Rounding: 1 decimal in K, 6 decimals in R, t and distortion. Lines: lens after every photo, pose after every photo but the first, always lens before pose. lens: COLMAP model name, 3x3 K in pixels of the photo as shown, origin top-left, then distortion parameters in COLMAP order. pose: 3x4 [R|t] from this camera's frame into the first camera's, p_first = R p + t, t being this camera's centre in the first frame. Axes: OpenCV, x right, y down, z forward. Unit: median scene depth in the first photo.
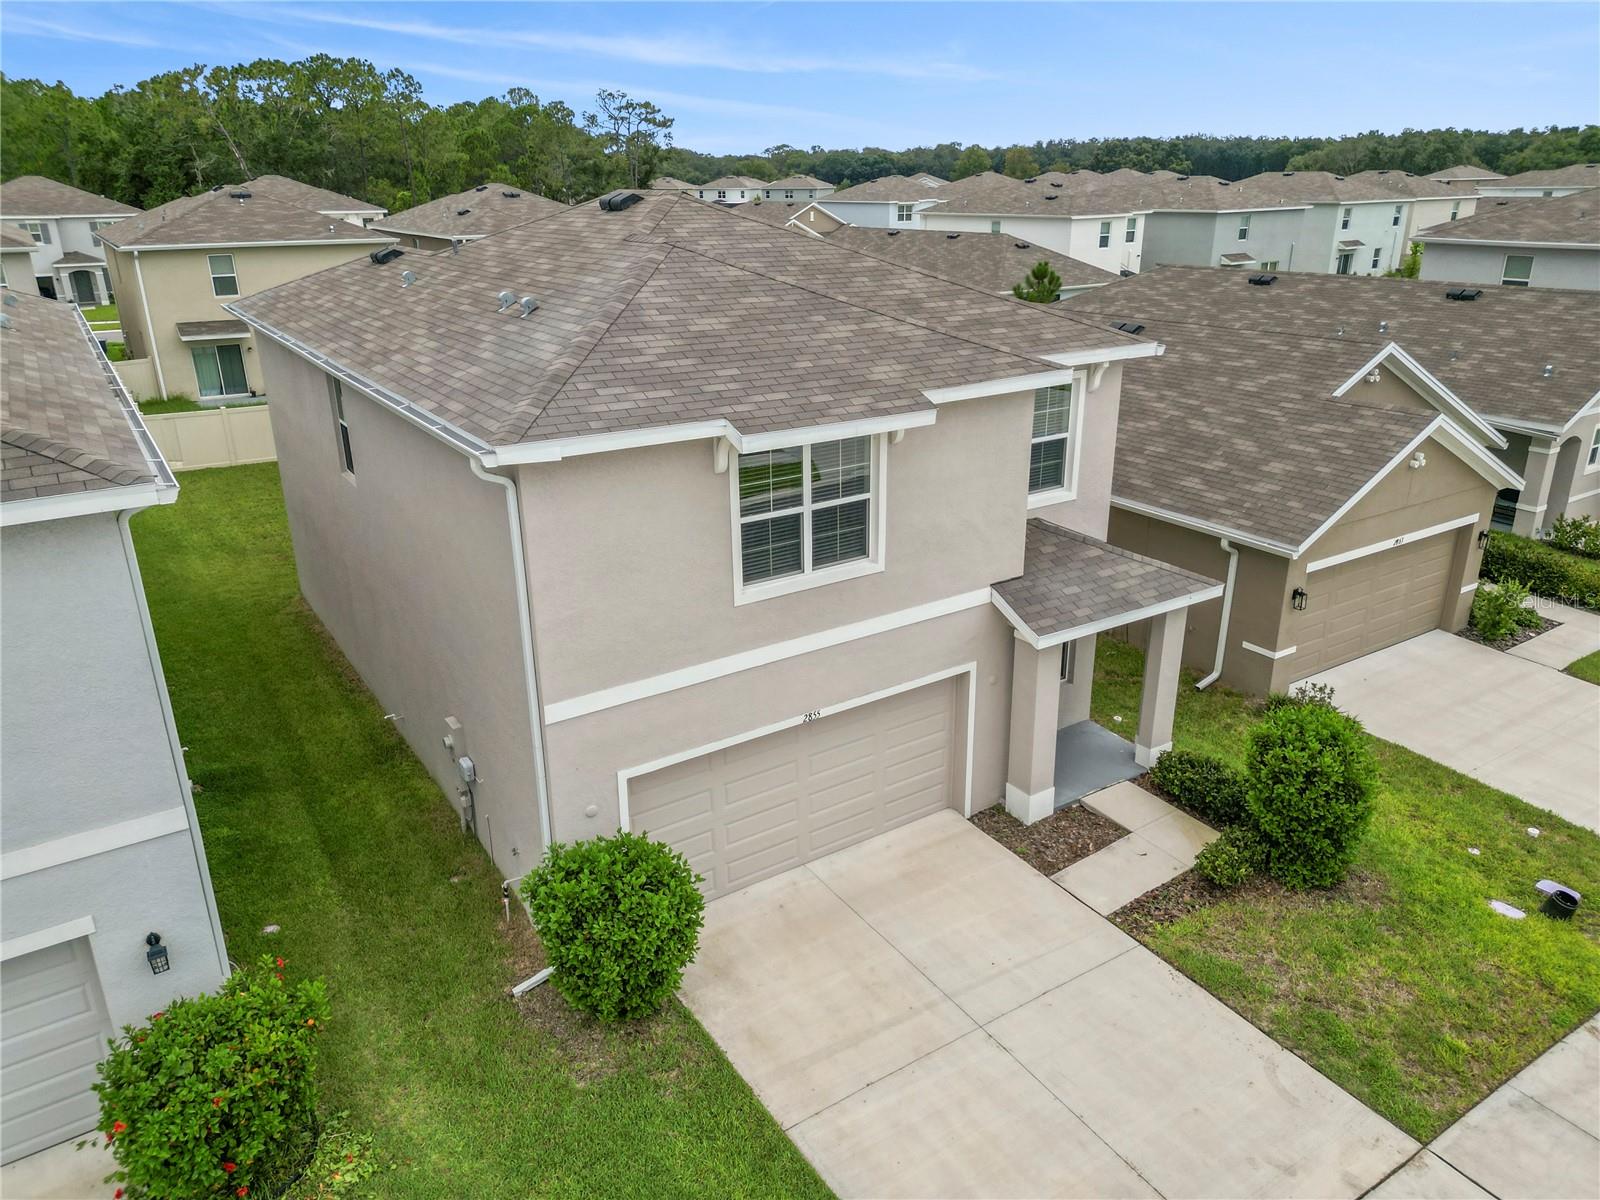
lens RADIAL K [[1122.3, 0, 803.7], [0, 1122.3, 579.1], [0, 0, 1]] dist [0.071964, -0.066268]
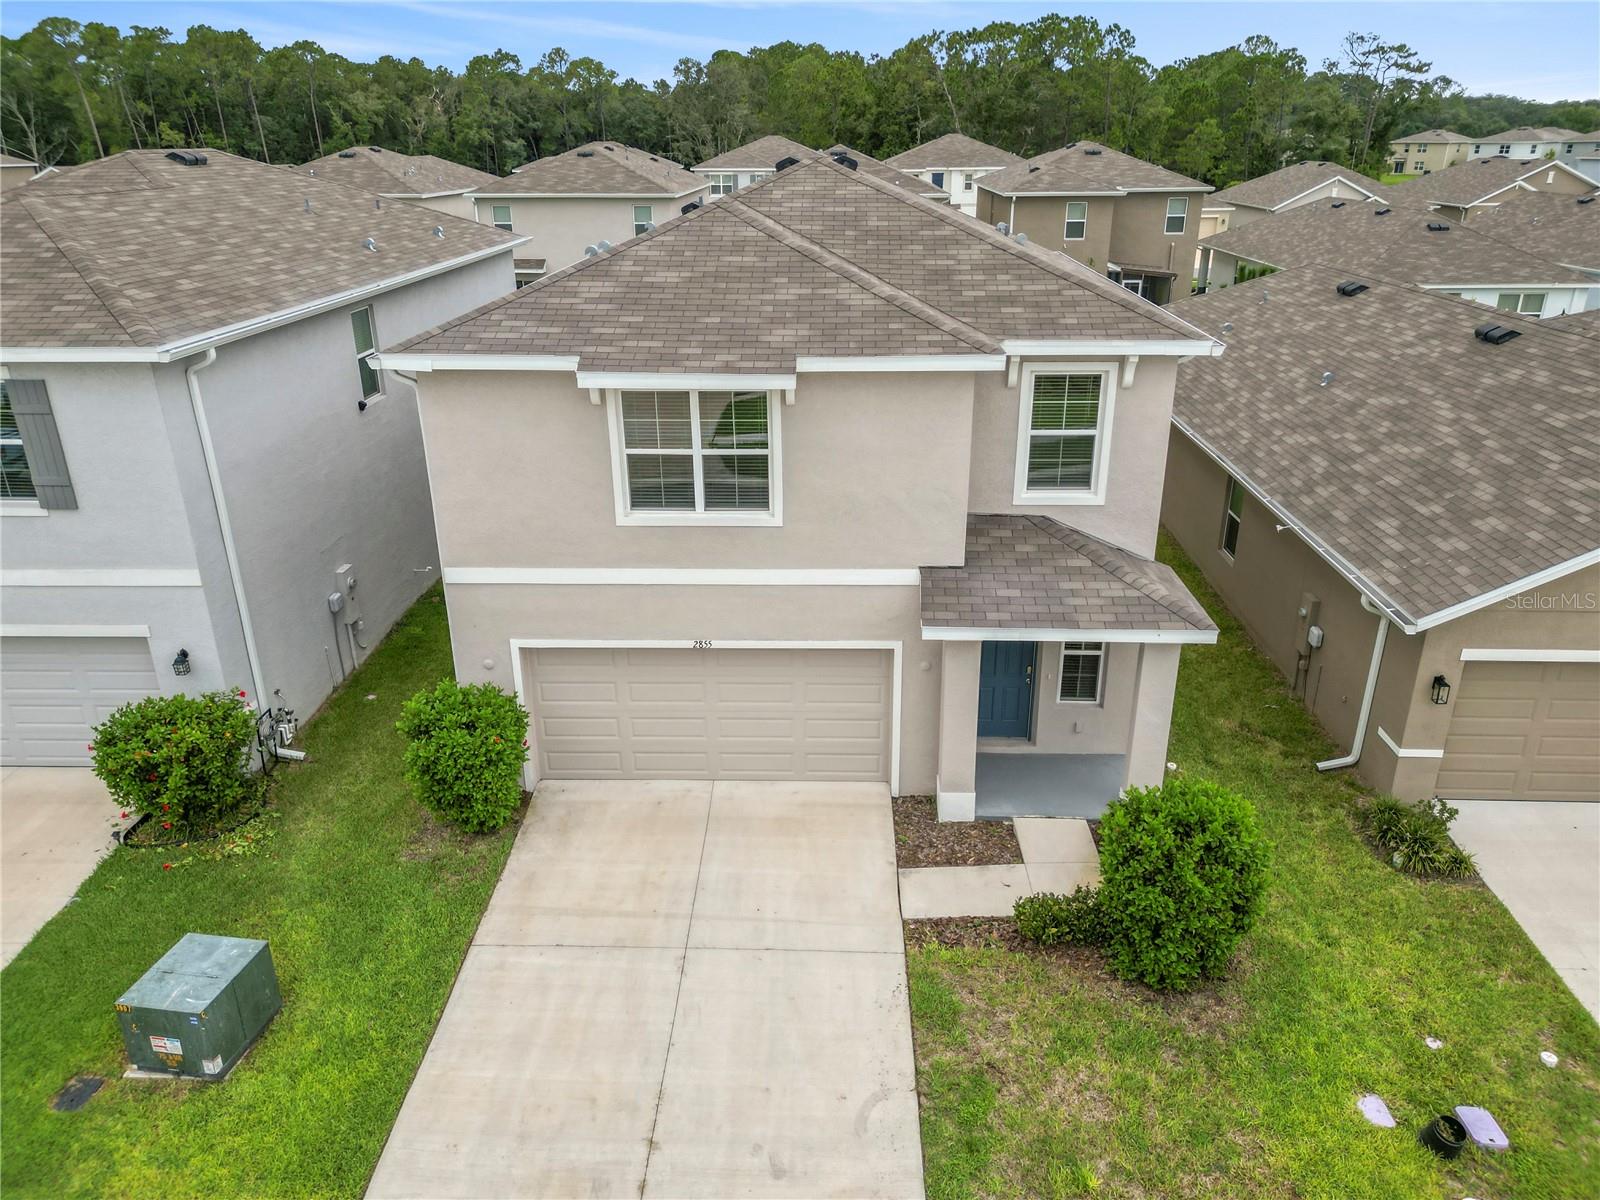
lens RADIAL K [[1122.3, 0, 808.7], [0, 1122.3, 584.8], [0, 0, 1]] dist [0.071964, -0.066268]
pose [[0.815310, 0.216698, -0.536946, 0.670625], [-0.195445, 0.975898, 0.097081, -0.061075], [0.545042, 0.025792, 0.838012, 0.137905]]
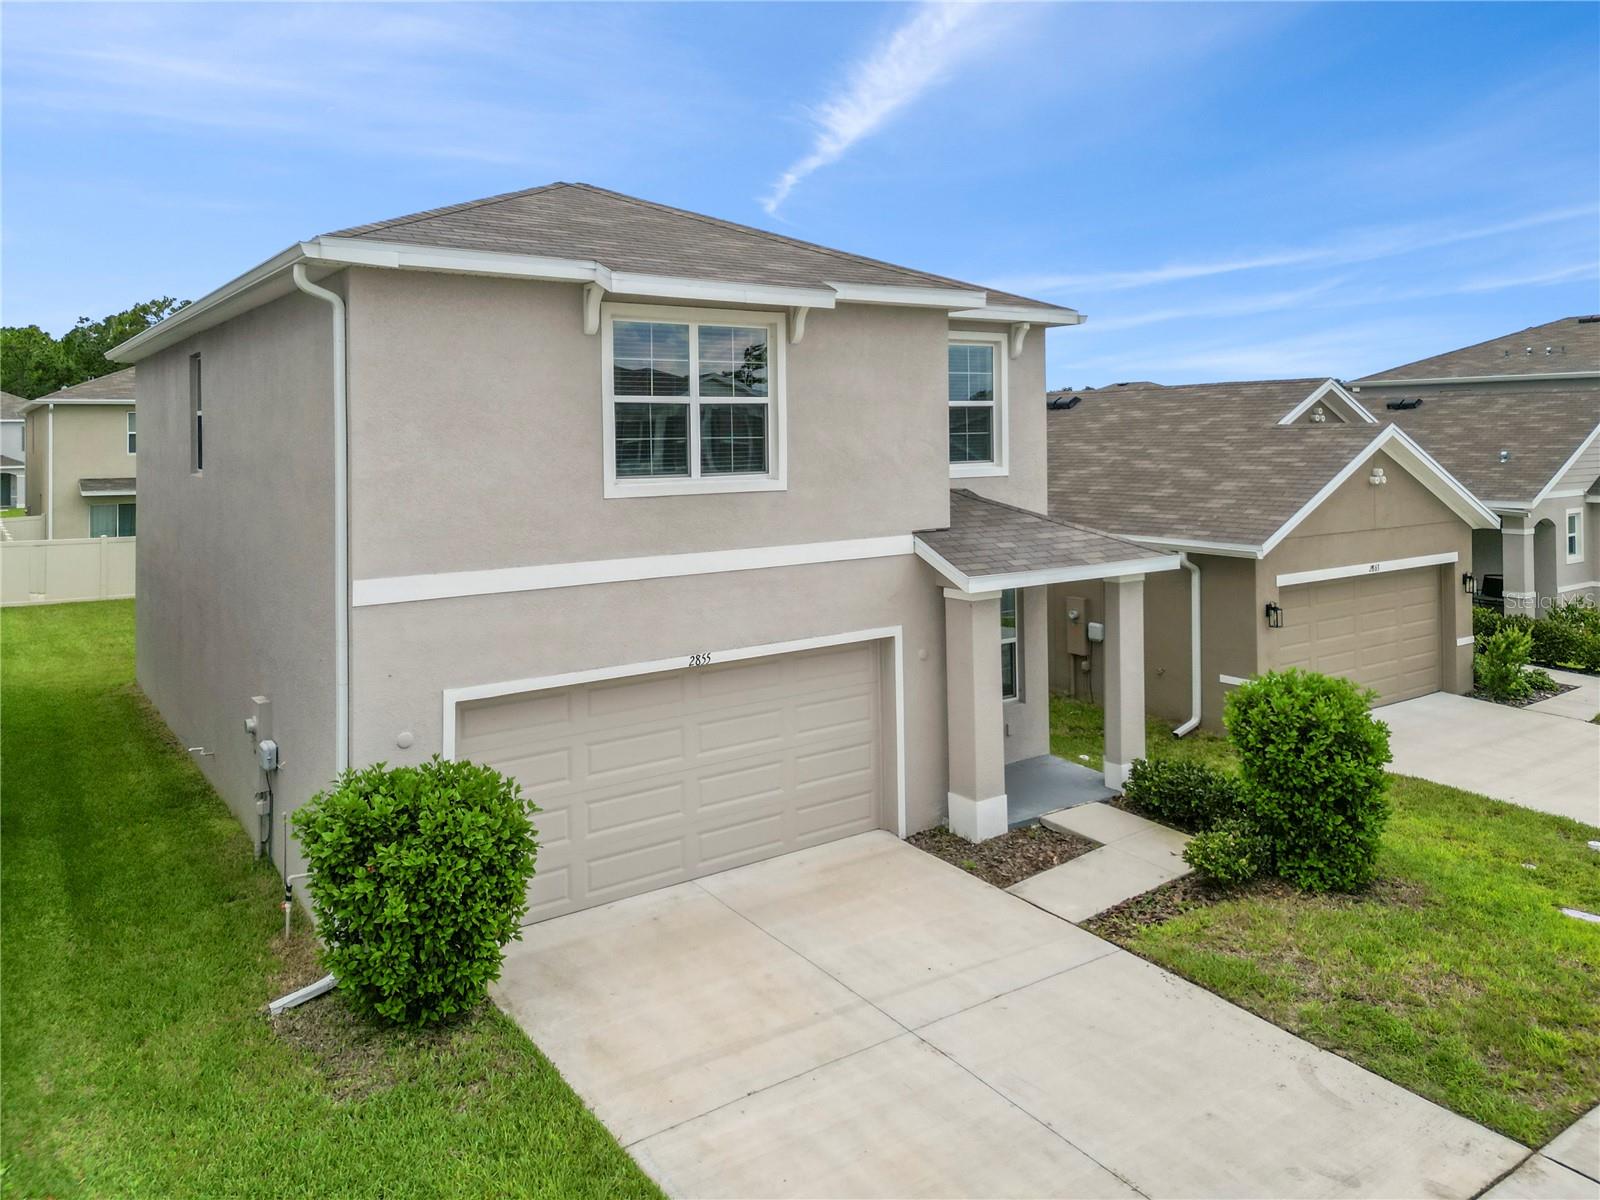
lens RADIAL K [[1169.0, 0, 802.8], [0, 1169.0, 421.9], [0, 0, 1]] dist [0.060072, -0.033063]
pose [[0.999474, -0.003385, 0.032264, 0.056248], [0.014289, 0.938802, -0.344162, 0.256624], [-0.029124, 0.344442, 0.938356, 0.132912]]
